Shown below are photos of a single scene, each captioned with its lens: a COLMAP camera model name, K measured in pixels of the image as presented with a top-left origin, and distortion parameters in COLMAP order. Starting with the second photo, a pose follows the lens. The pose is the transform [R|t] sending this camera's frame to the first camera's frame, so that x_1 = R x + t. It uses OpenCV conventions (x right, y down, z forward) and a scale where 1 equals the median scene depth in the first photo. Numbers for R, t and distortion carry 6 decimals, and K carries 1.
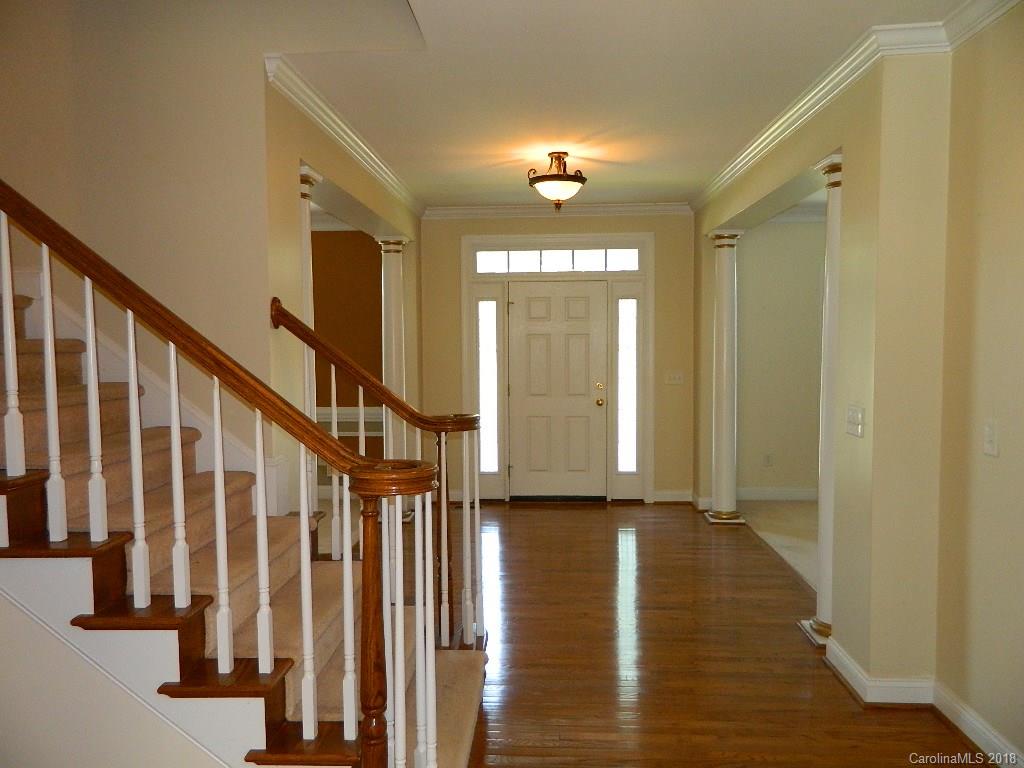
lens RADIAL K [[769.7, 0, 512.0], [0, 769.7, 384.0], [0, 0, 1]] dist [0.024833, 0.001692]
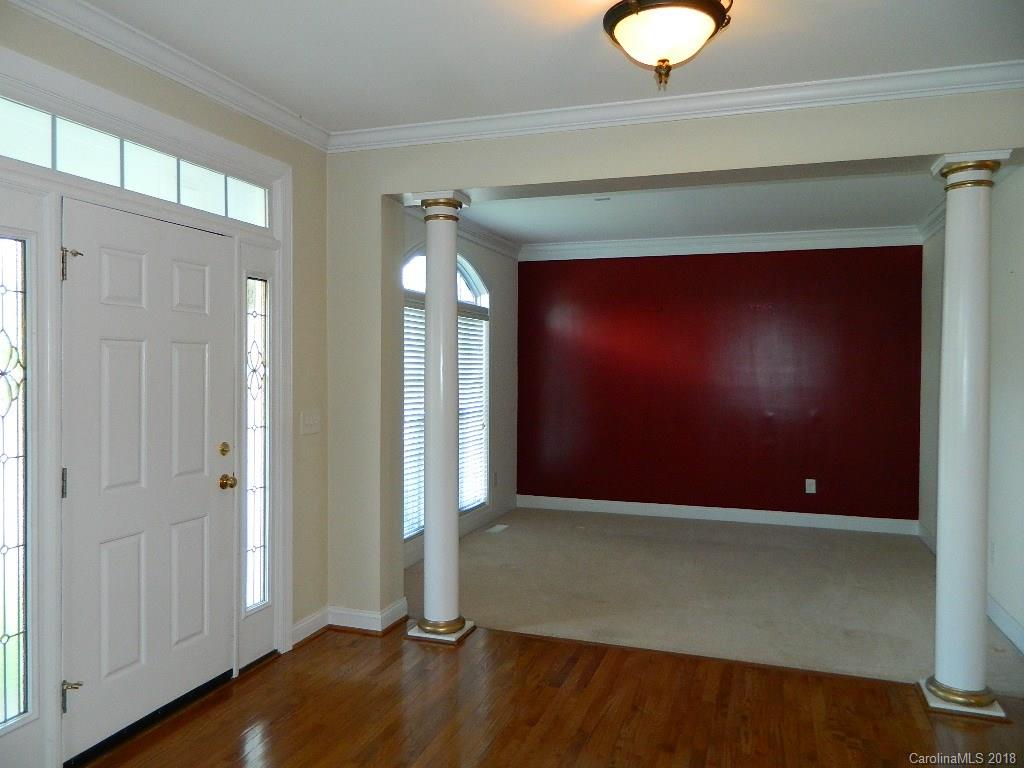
lens RADIAL K [[769.7, 0, 512.0], [0, 769.7, 384.0], [0, 0, 1]] dist [0.024833, 0.001692]
pose [[0.283240, -0.014486, 0.958940, -0.308012], [0.051826, 0.998656, -0.000222, -0.029373], [-0.957648, 0.049761, 0.283610, 0.684263]]
